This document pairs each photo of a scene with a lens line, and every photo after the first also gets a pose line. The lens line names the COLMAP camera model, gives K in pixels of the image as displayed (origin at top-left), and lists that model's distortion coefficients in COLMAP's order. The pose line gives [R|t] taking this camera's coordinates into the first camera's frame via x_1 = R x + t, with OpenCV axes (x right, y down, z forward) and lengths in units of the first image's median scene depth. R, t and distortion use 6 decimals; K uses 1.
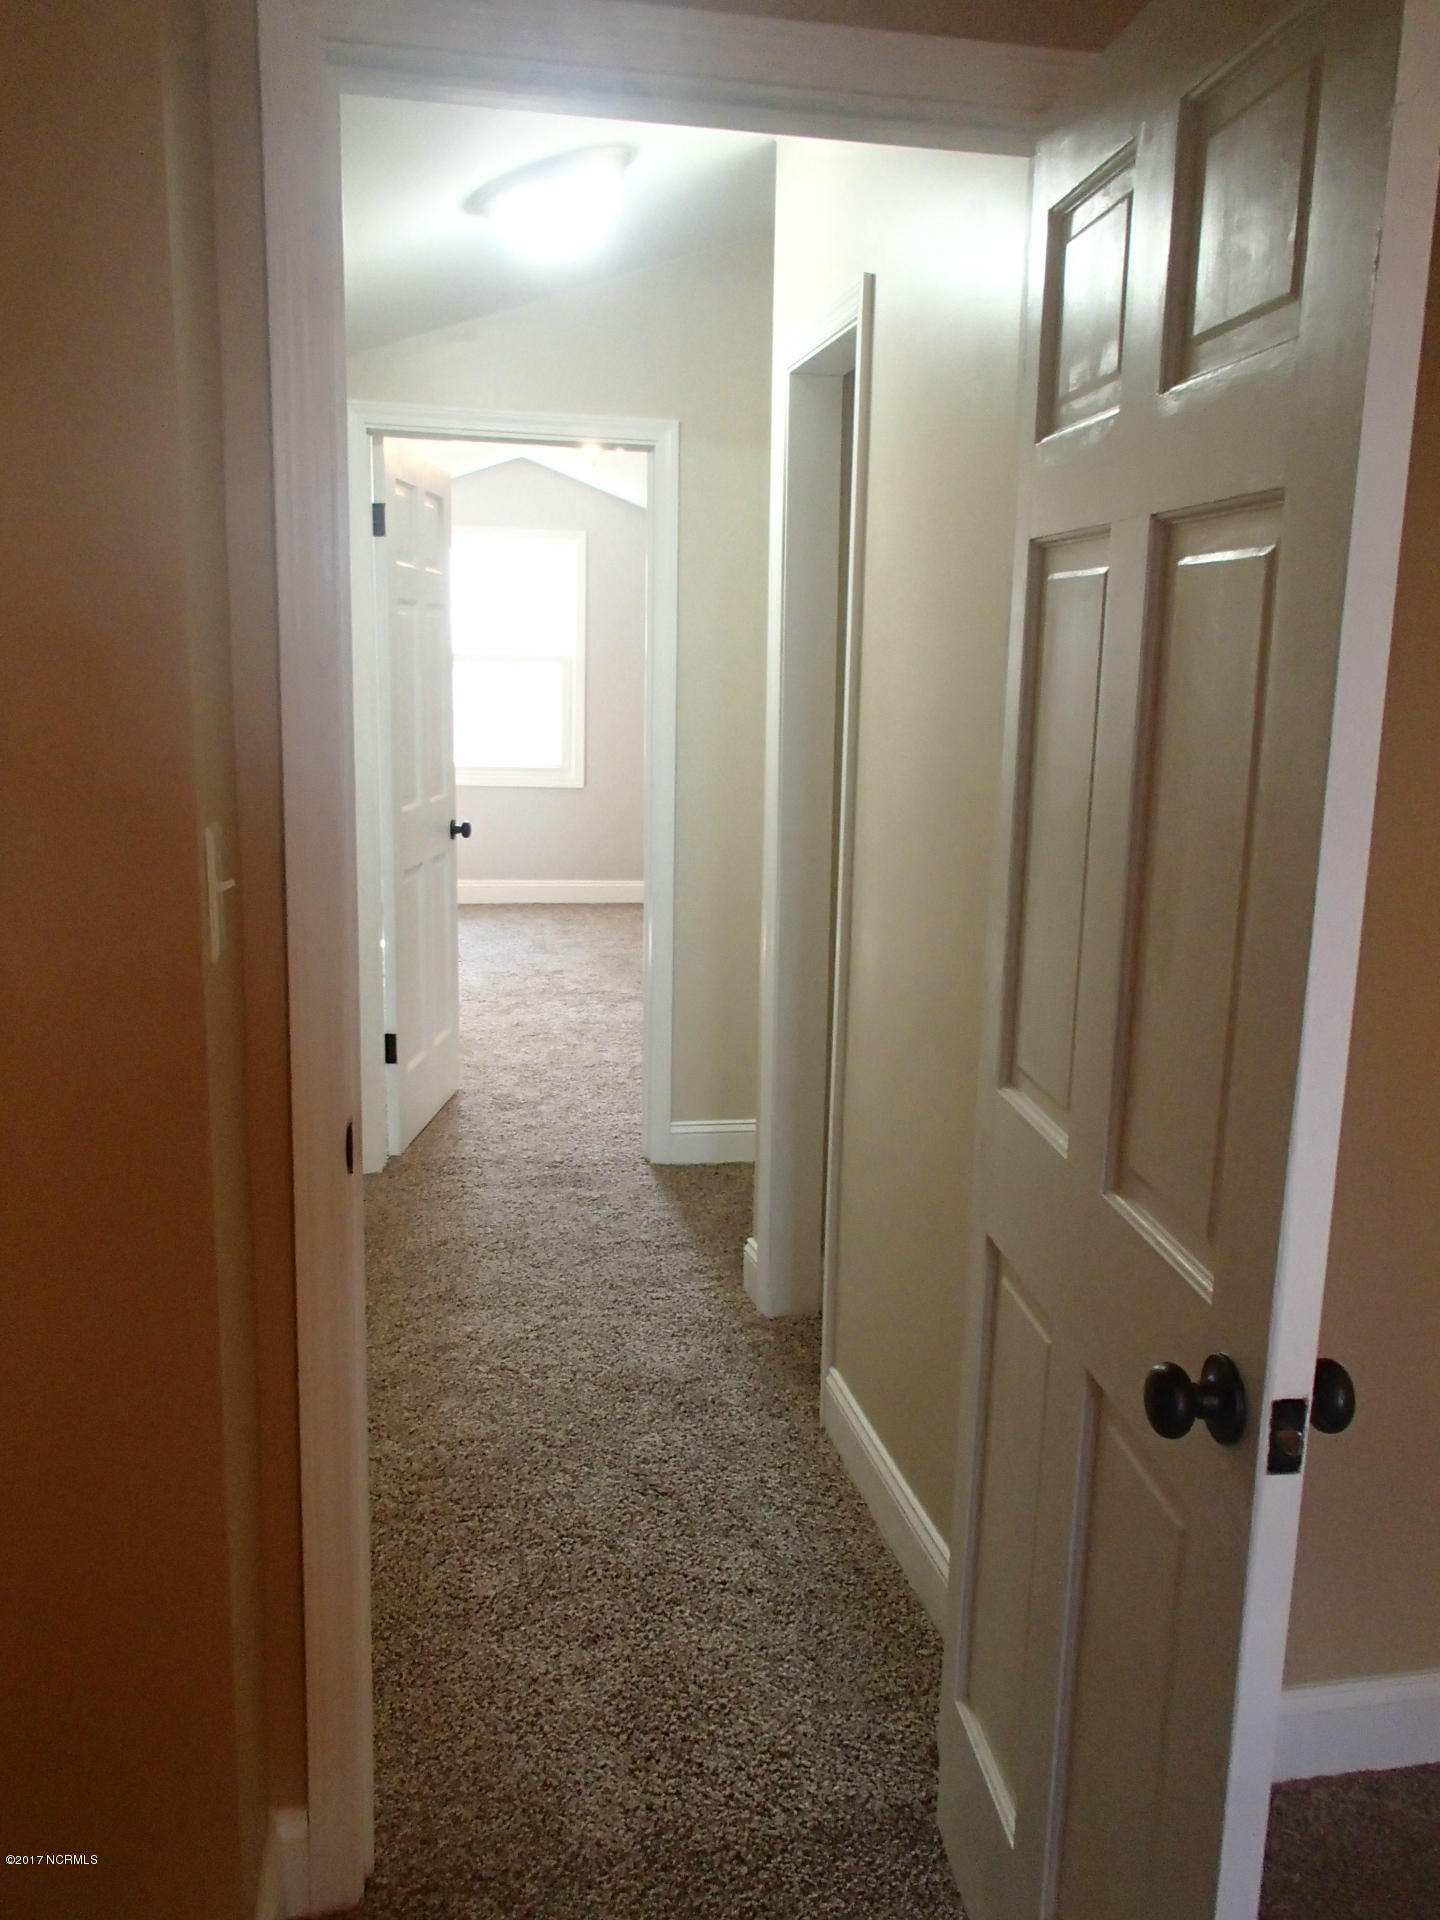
lens RADIAL K [[1603.8, 0, 721.0], [0, 1603.8, 968.1], [0, 0, 1]] dist [-0.000443, 0.016786]
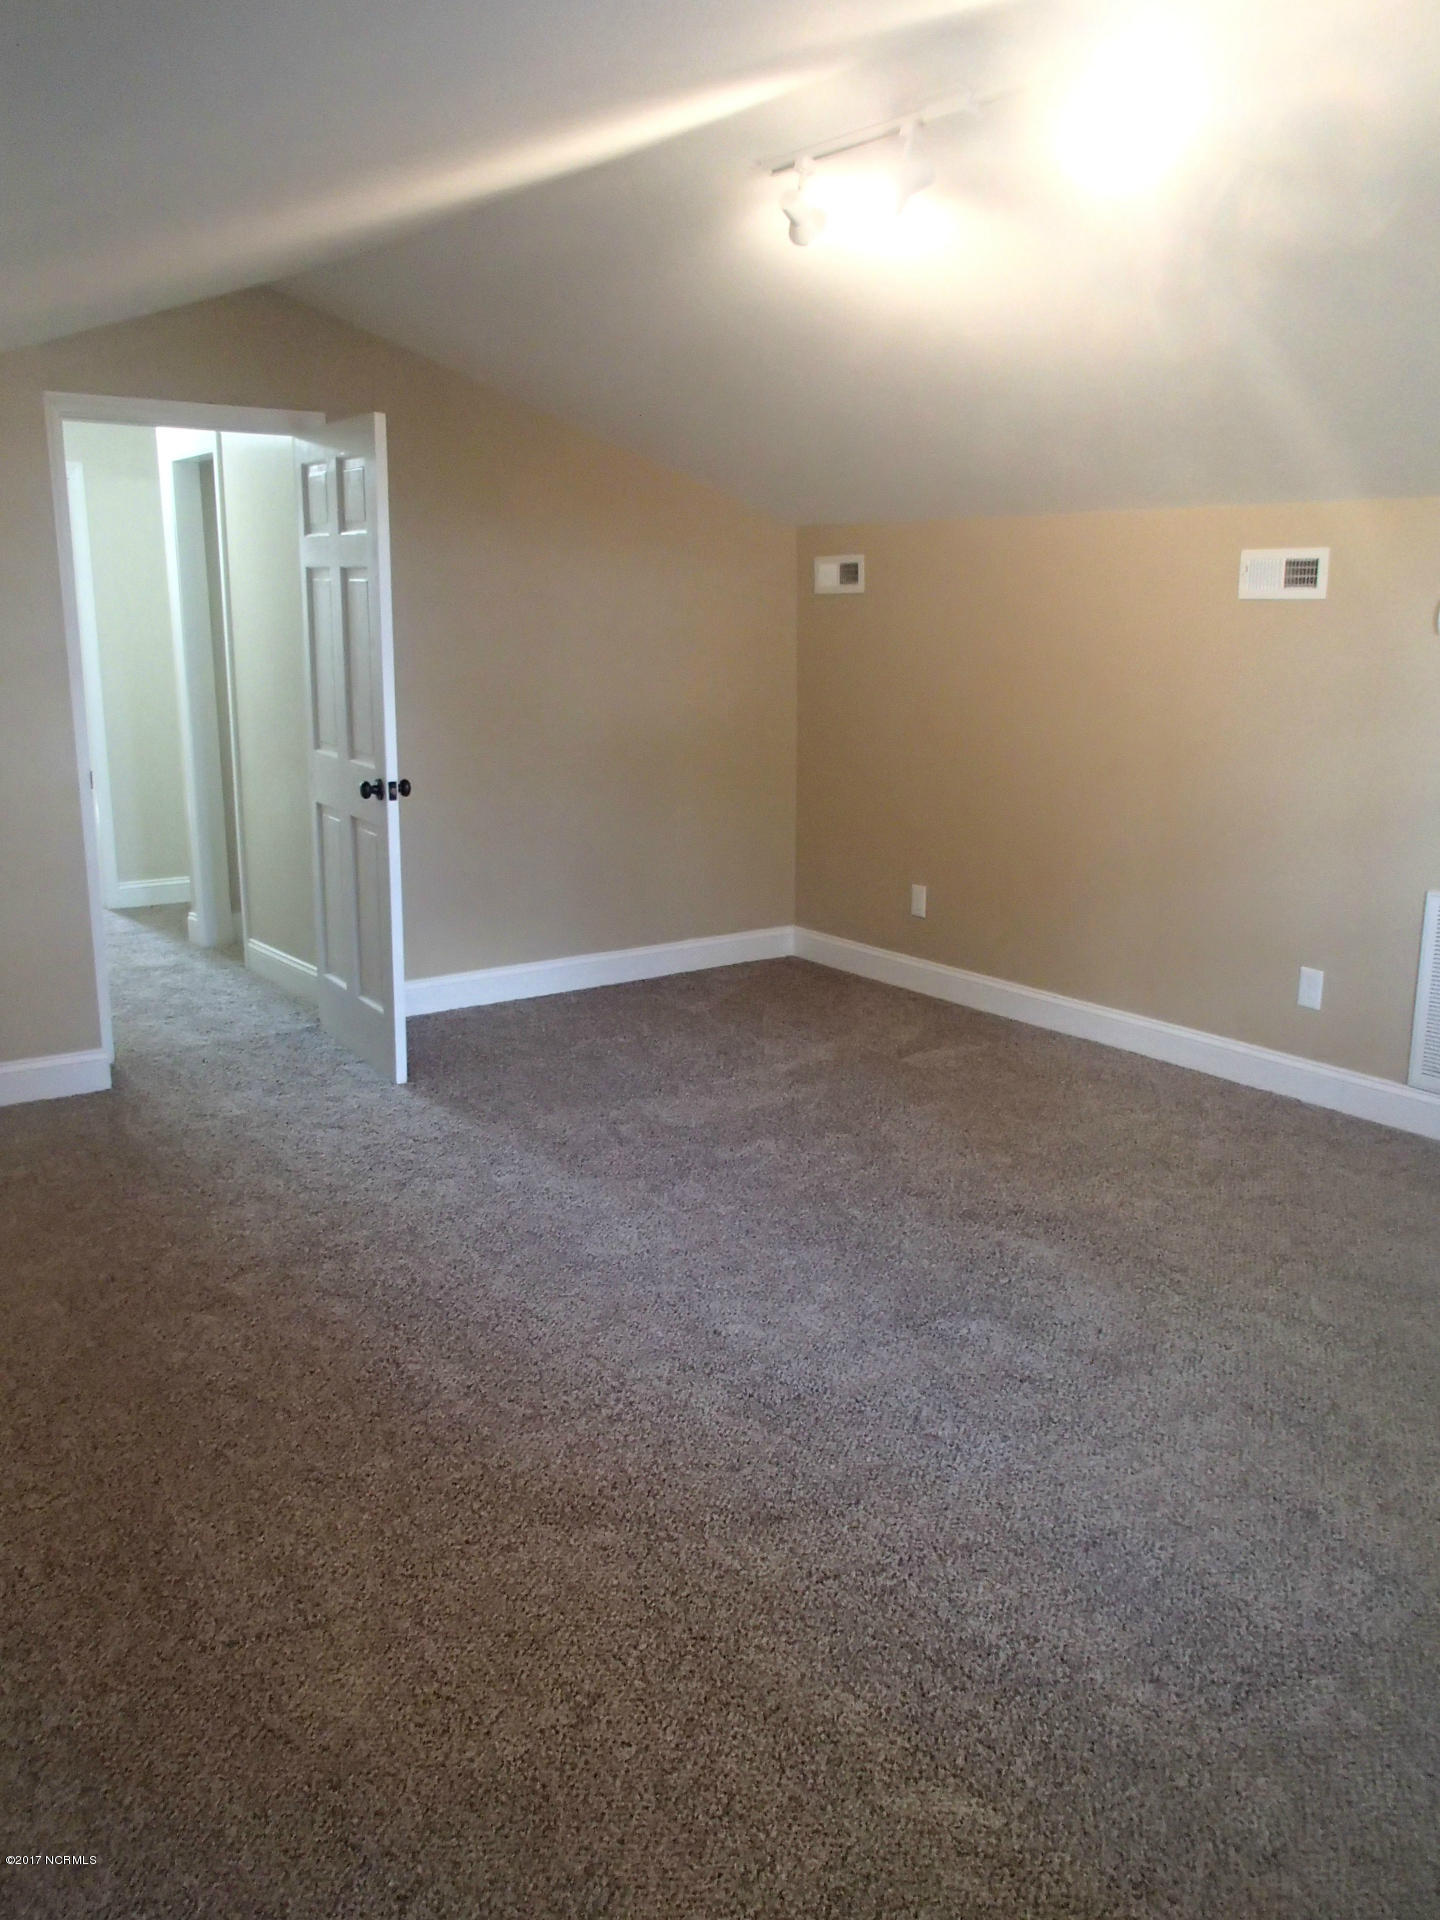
lens RADIAL K [[1603.8, 0, 727.7], [0, 1603.8, 954.8], [0, 0, 1]] dist [-0.000443, 0.016786]
pose [[0.904710, -0.107901, 0.412137, -0.373584], [0.092157, 0.994057, 0.057951, 0.325581], [-0.415940, -0.014447, 0.909277, -1.886057]]
